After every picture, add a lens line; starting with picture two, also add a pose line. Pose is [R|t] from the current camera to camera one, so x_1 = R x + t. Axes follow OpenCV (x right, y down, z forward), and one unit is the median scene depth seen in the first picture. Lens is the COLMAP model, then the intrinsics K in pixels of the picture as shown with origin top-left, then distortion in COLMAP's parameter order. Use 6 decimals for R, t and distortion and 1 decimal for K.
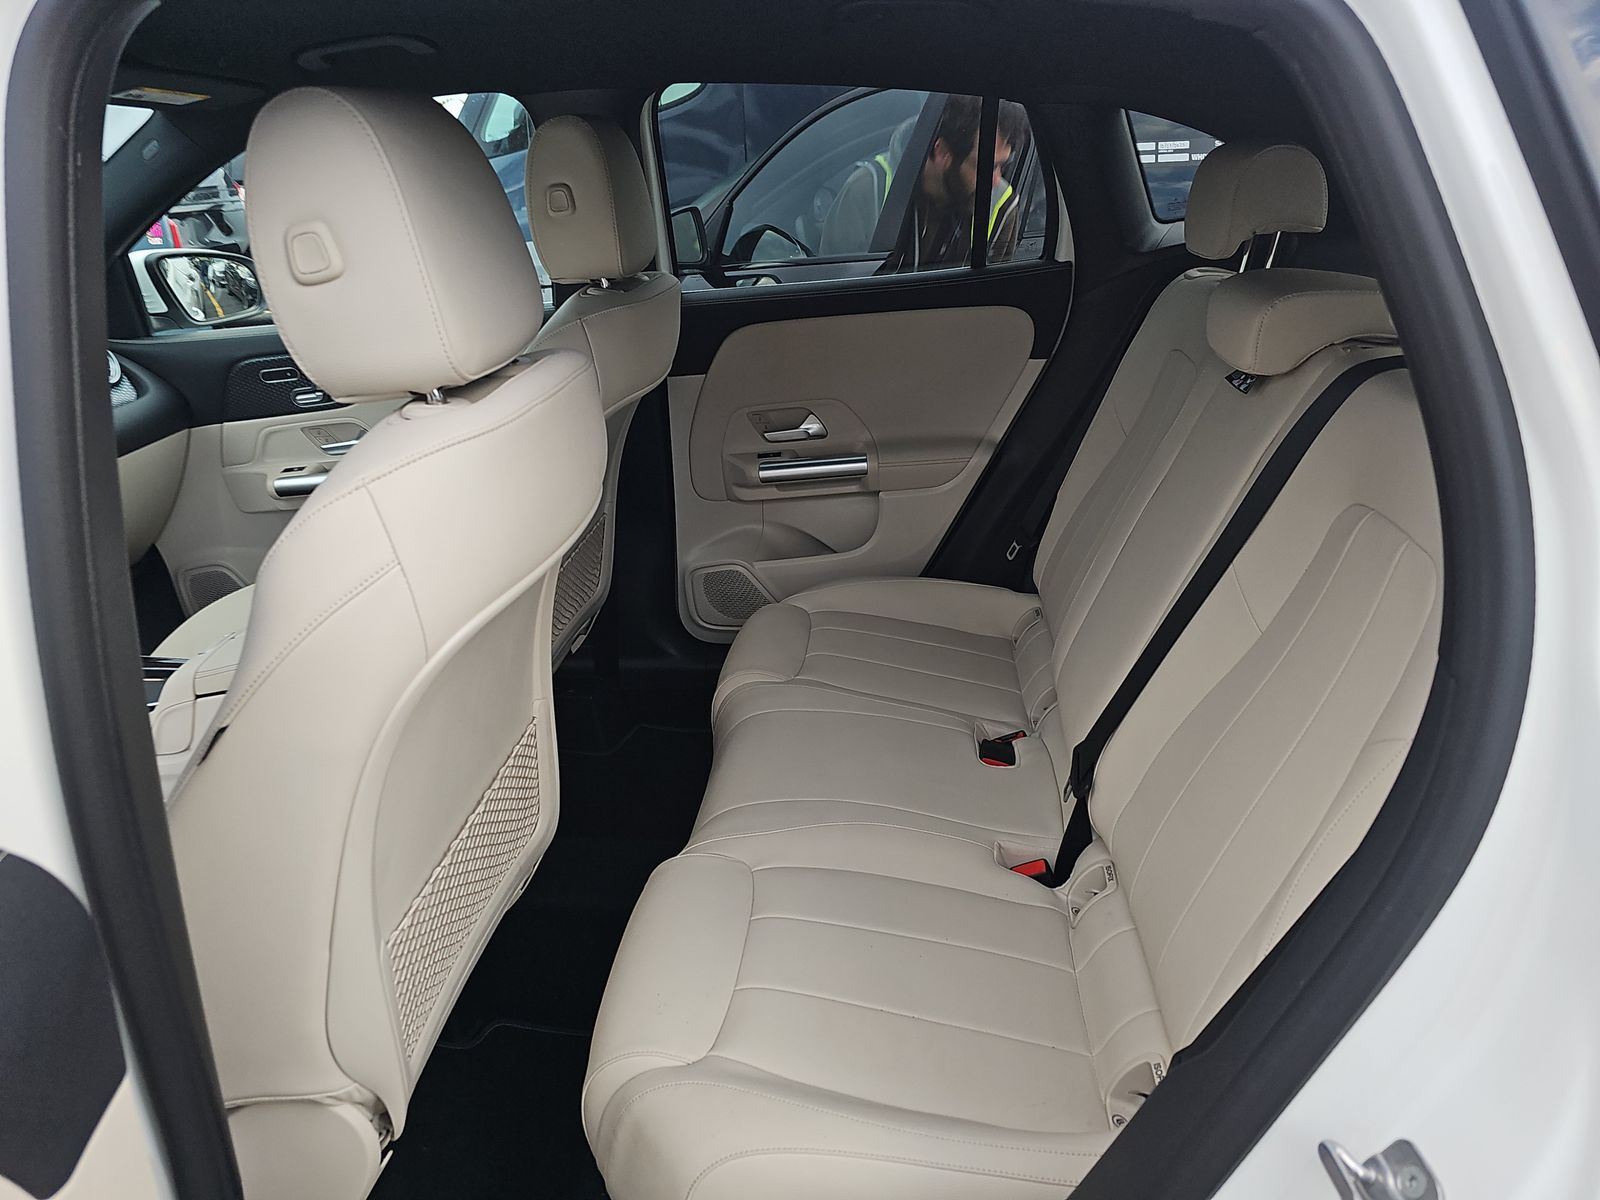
lens RADIAL K [[1092.8, 0, 800.0], [0, 1092.8, 600.0], [0, 0, 1]] dist [0.018832, 0.000755]
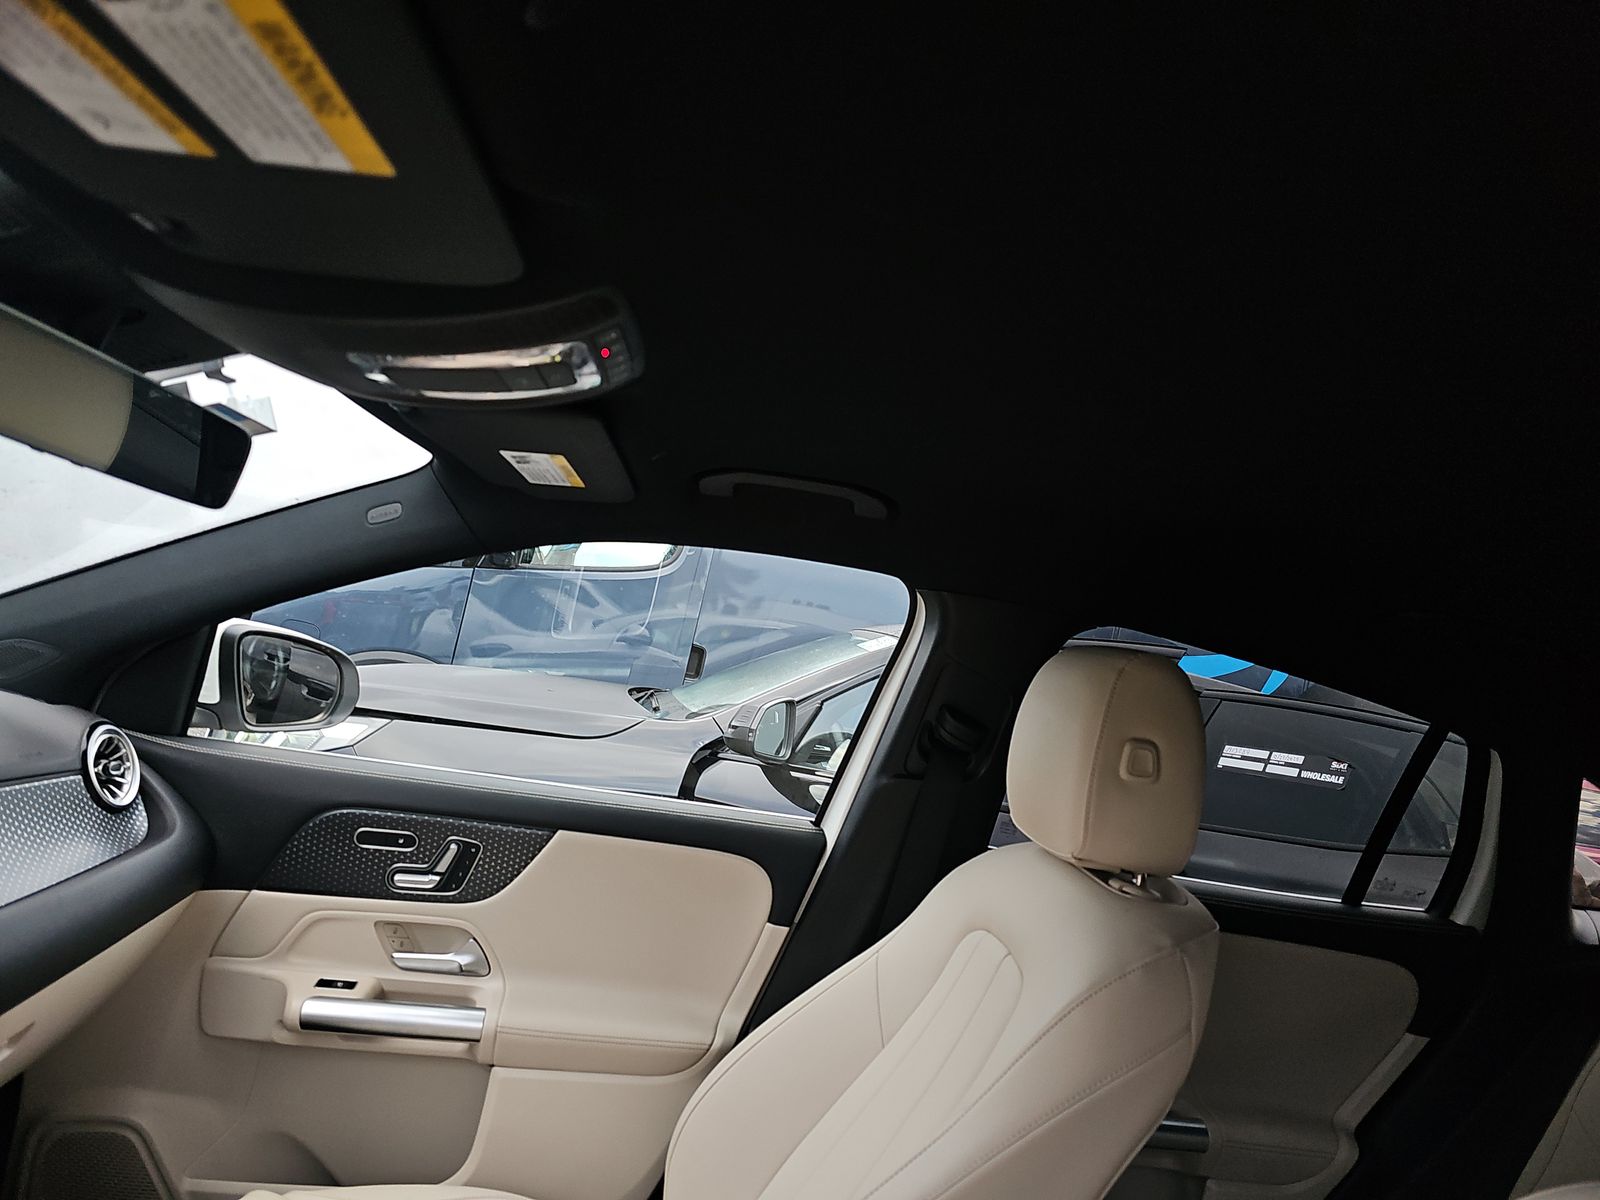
lens RADIAL K [[1053.0, 0, 815.5], [0, 1053.0, 606.9], [0, 0, 1]] dist [0.071698, -0.076333]
pose [[0.941410, 0.255506, 0.220145, -0.394418], [-0.145075, 0.896047, -0.419586, -0.095757], [-0.304467, 0.363065, 0.880615, 0.296216]]
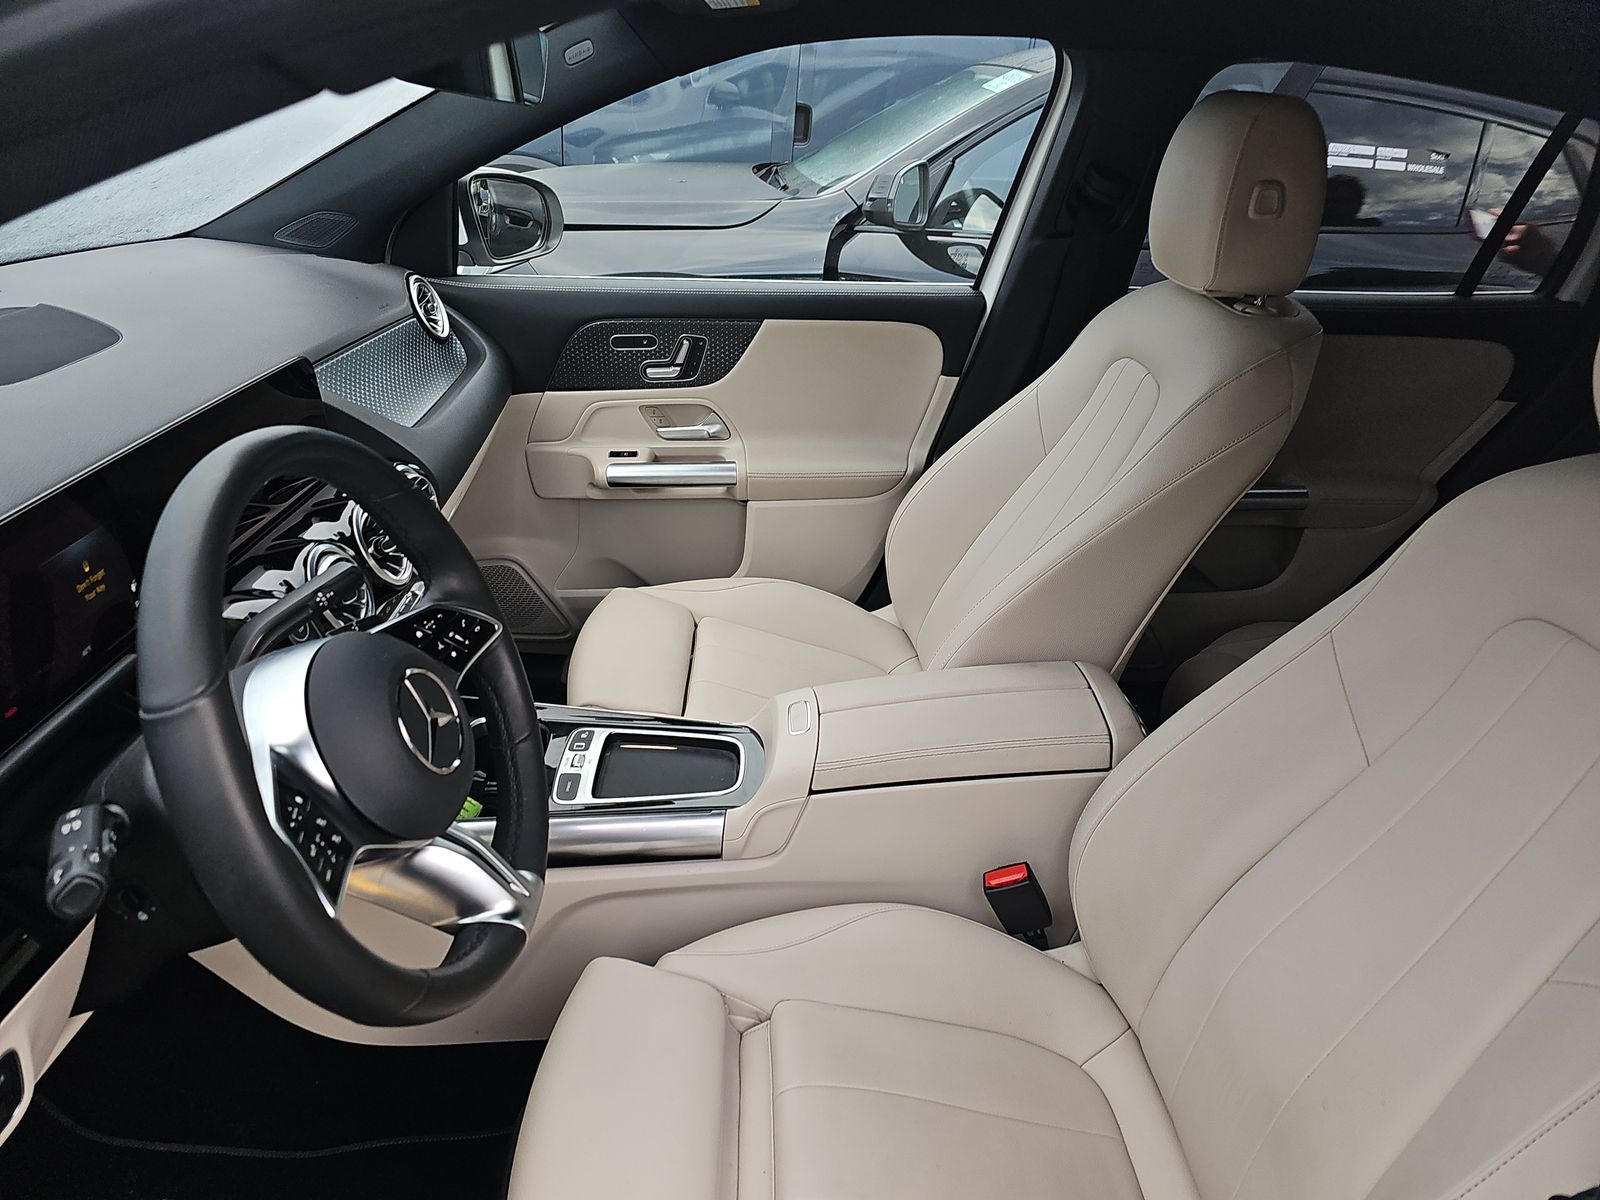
lens RADIAL K [[1053.0, 0, 815.5], [0, 1053.0, 606.9], [0, 0, 1]] dist [0.071698, -0.076333]
pose [[0.981920, 0.039905, 0.185041, -0.463822], [-0.053613, 0.996128, 0.069674, -0.067124], [-0.181544, -0.078335, 0.980258, 0.171640]]
